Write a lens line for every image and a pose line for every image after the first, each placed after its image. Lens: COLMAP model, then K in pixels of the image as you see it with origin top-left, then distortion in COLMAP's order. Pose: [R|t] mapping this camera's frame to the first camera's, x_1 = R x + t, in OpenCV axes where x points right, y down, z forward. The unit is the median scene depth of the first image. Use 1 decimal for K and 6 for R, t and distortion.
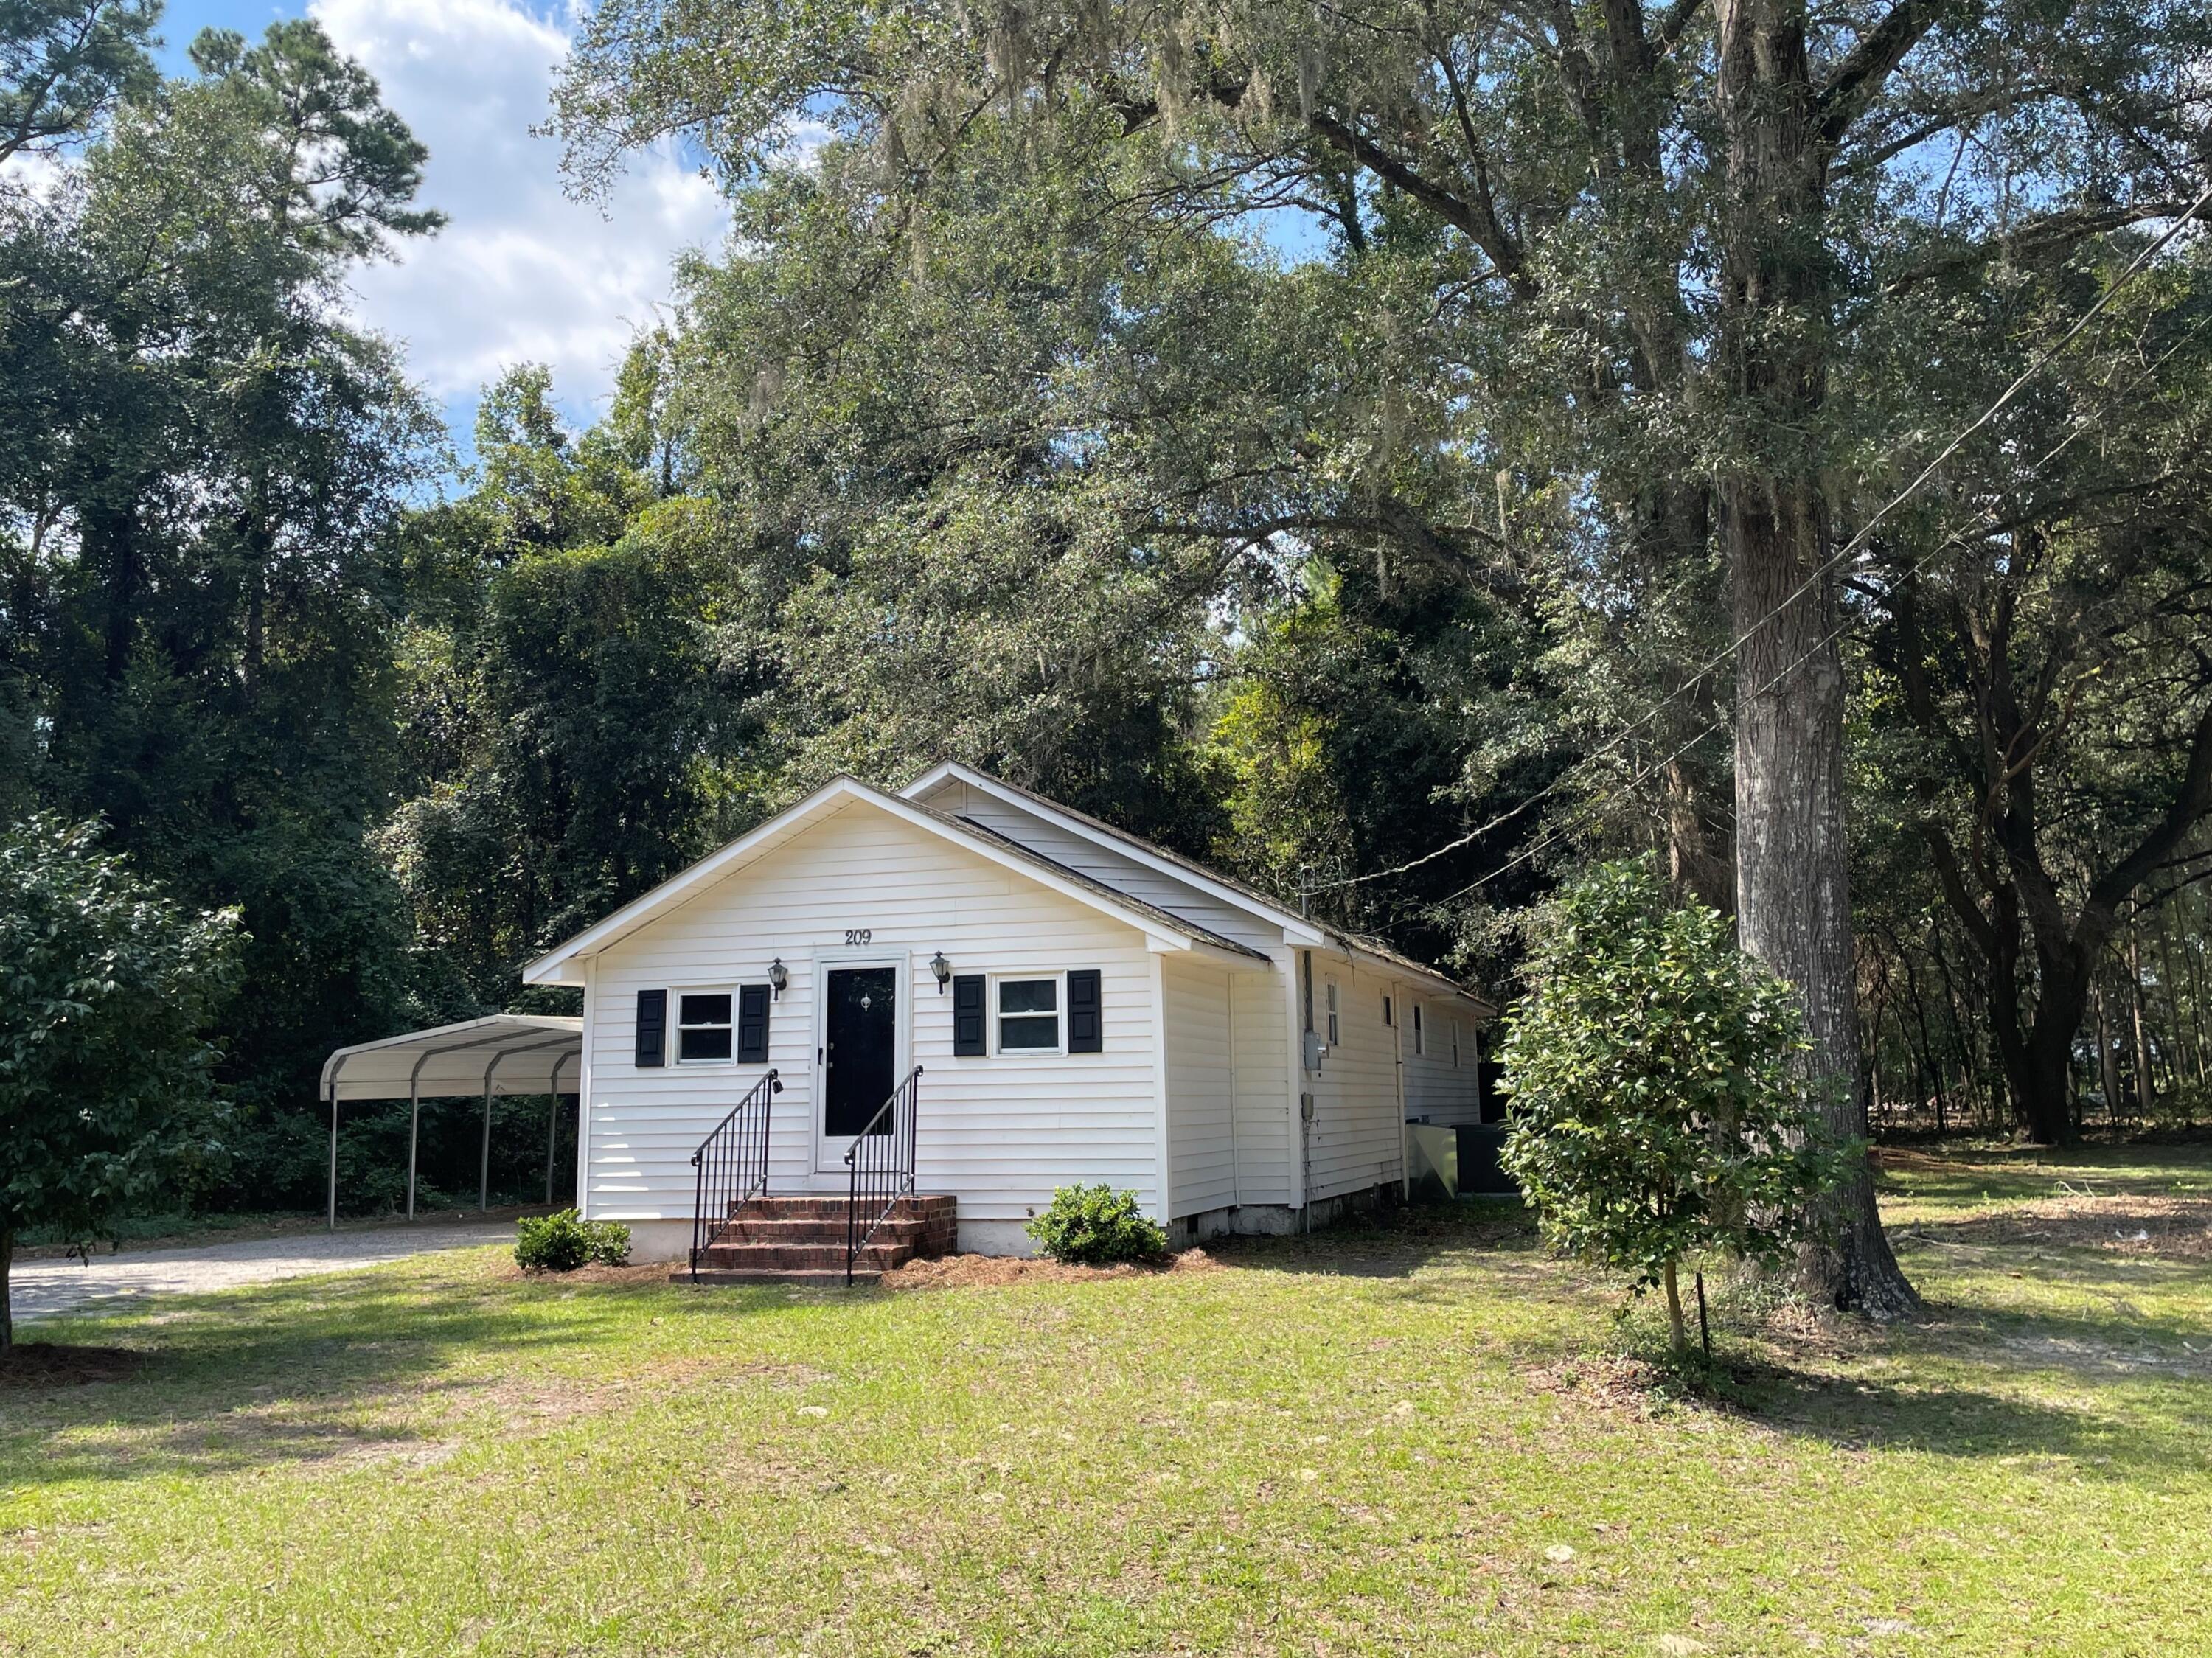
lens RADIAL K [[1843.6, 0, 1103.0], [0, 1843.6, 793.0], [0, 0, 1]] dist [0.085934, -0.101664]
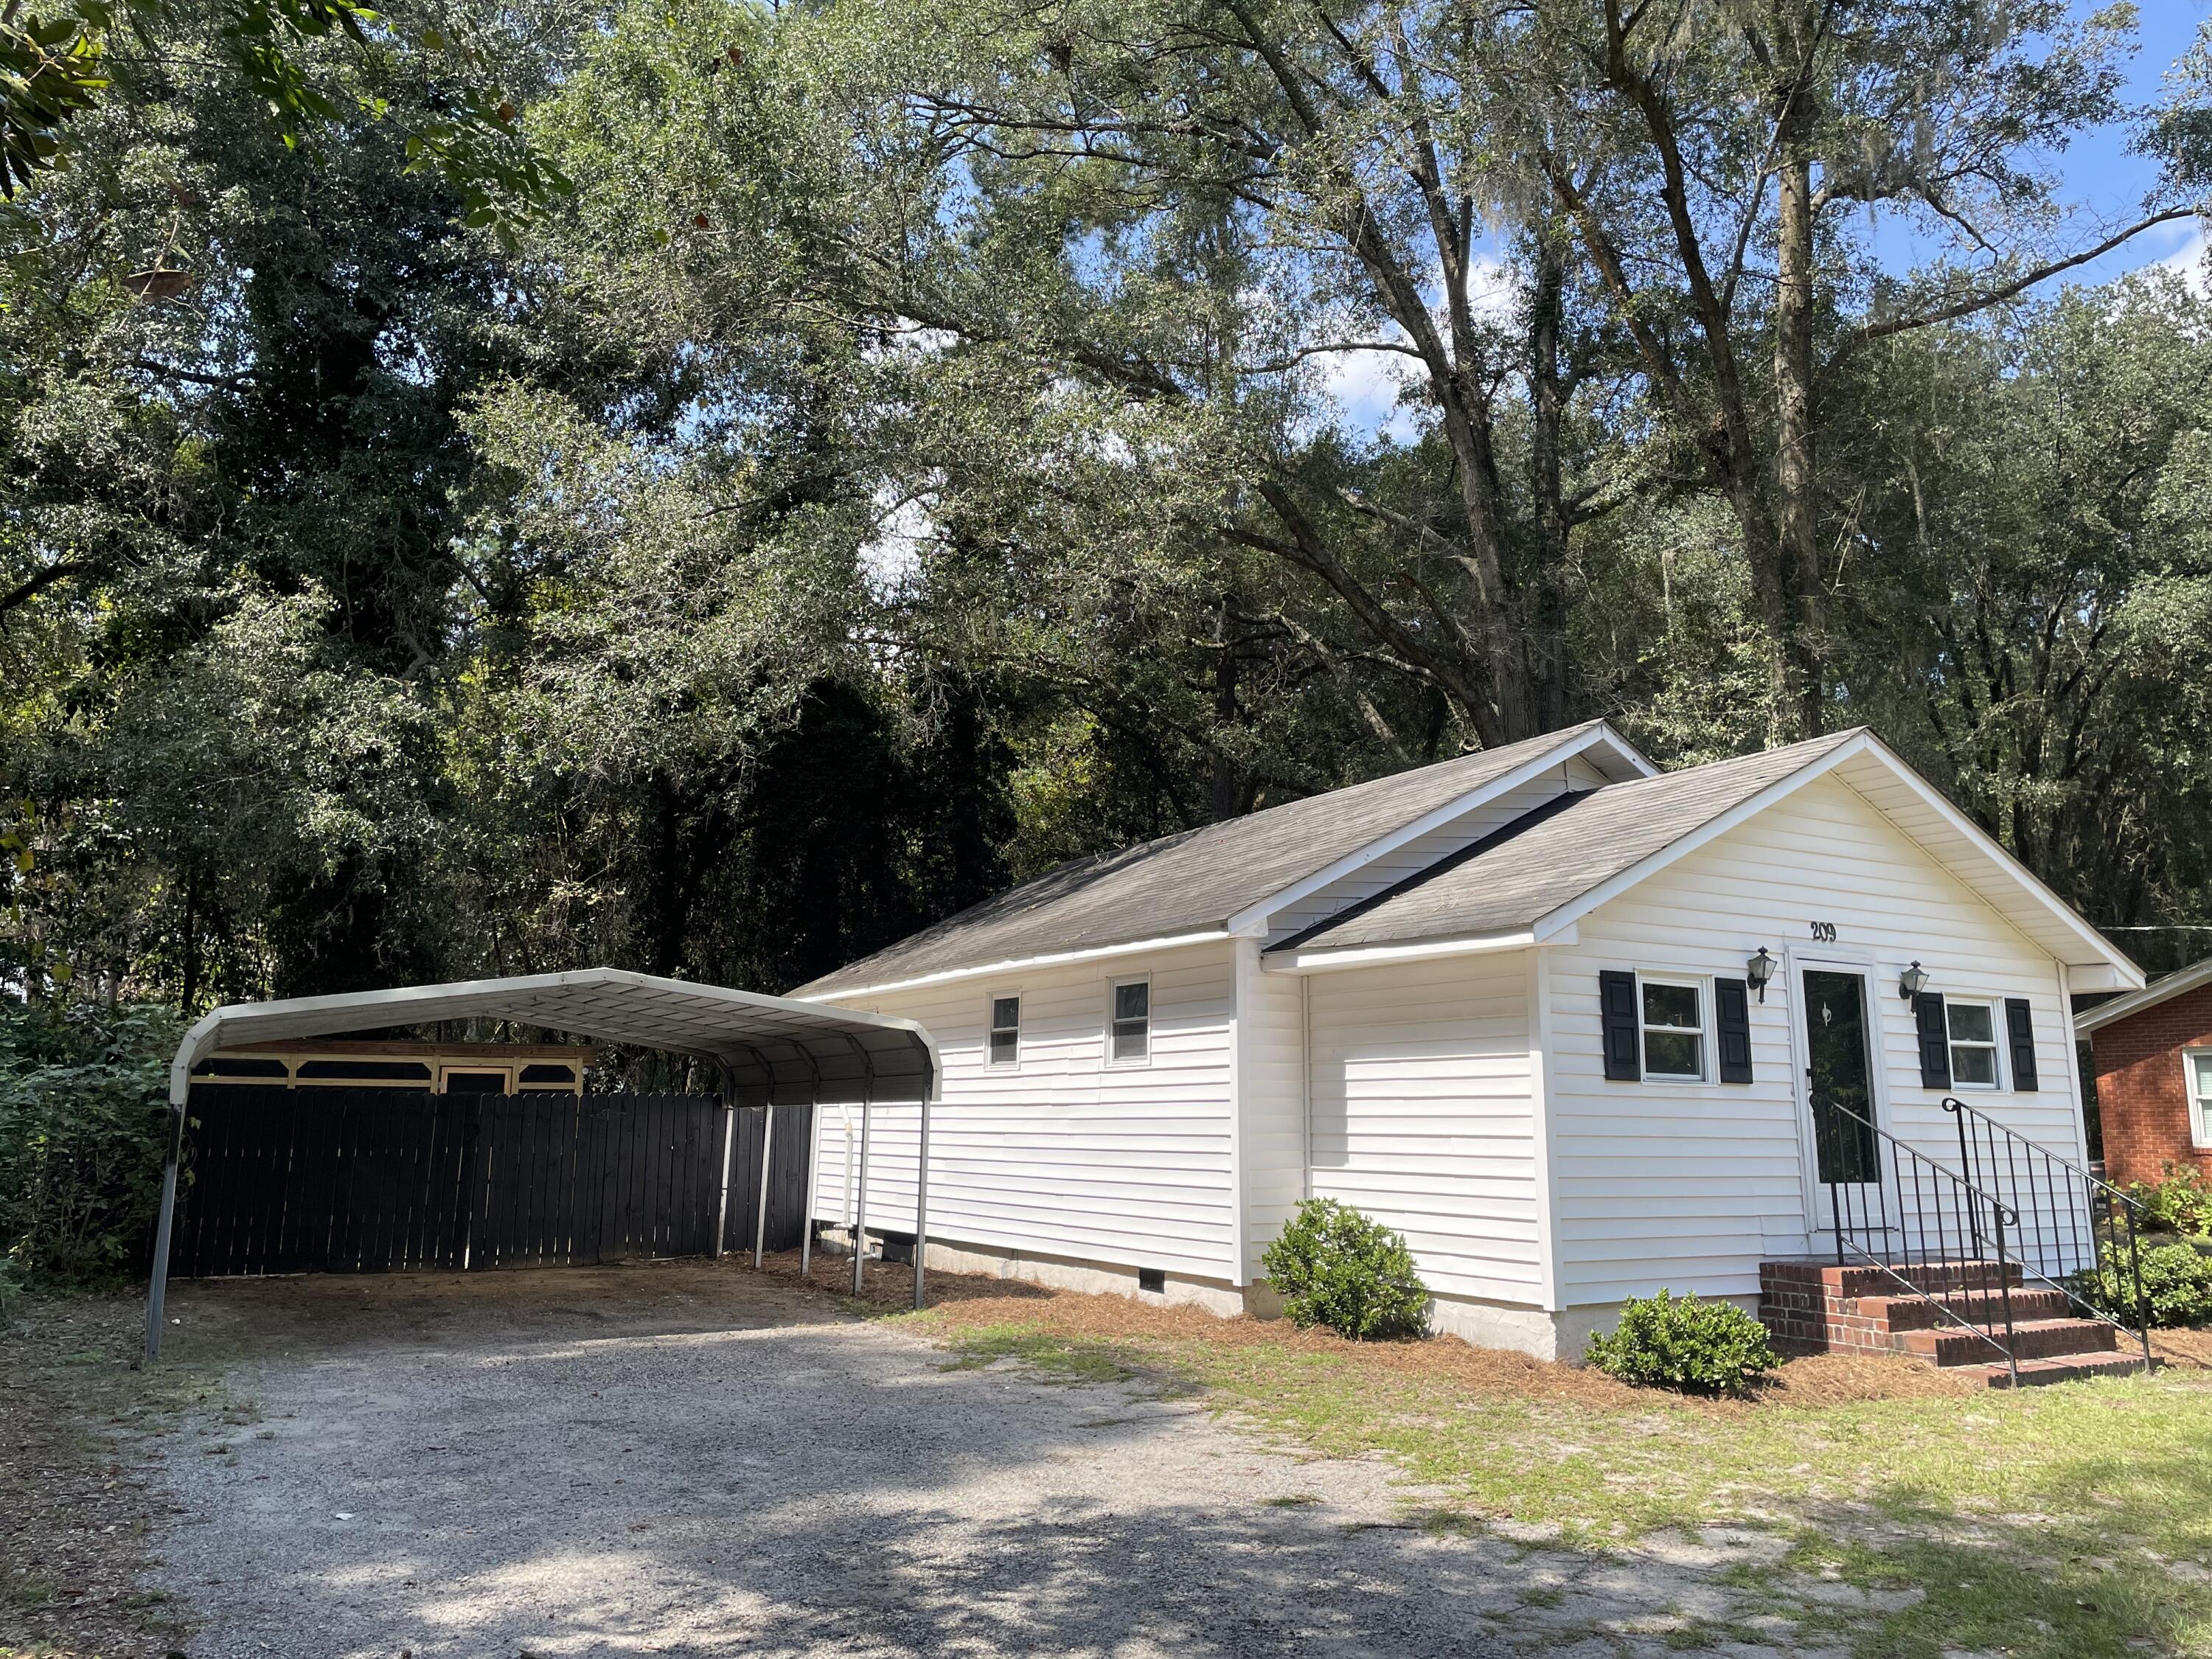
lens RADIAL K [[1674.2, 0, 1110.4], [0, 1674.2, 808.4], [0, 0, 1]] dist [0.098688, -0.128338]
pose [[0.661986, 0.158342, 0.732600, -0.881196], [-0.140023, 0.986349, -0.086660, 0.131874], [-0.736321, -0.045213, 0.675120, 0.733476]]
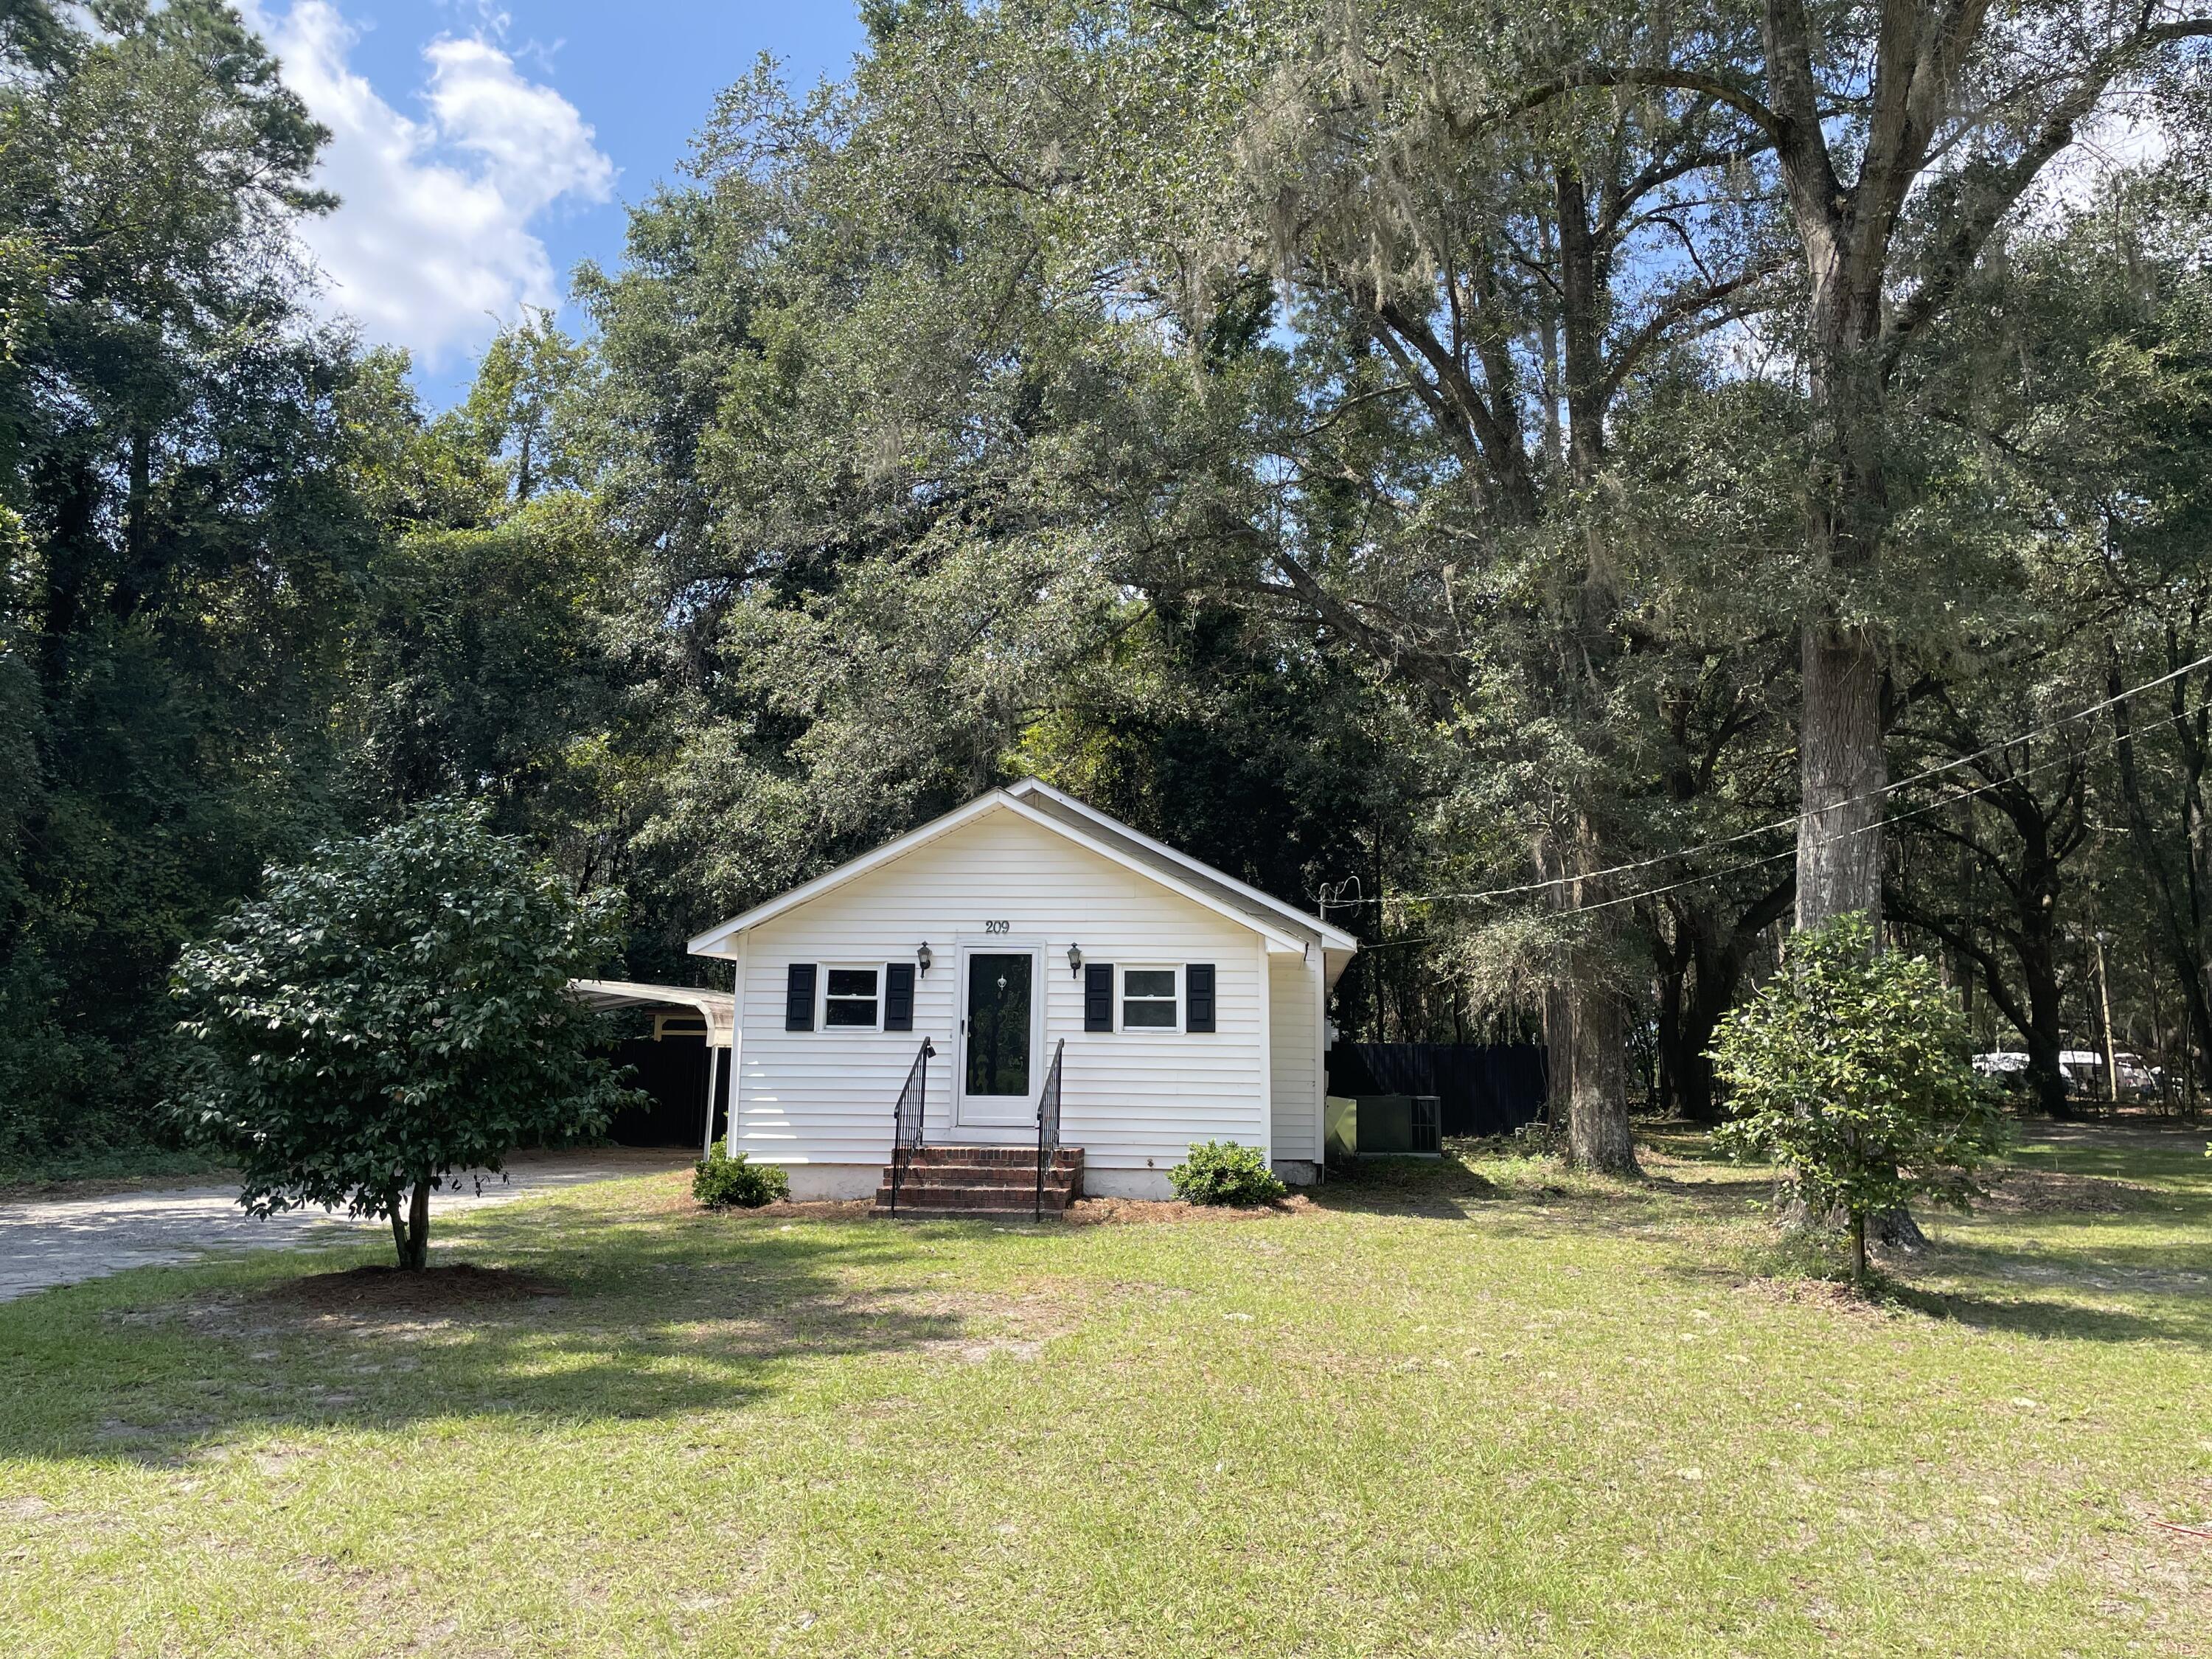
lens RADIAL K [[1674.2, 0, 1112.2], [0, 1674.2, 806.5], [0, 0, 1]] dist [0.098688, -0.128338]
pose [[0.975908, 0.060187, 0.209719, -0.289493], [-0.062685, 0.998019, 0.005278, -0.008817], [-0.208986, -0.018298, 0.977748, -0.057194]]
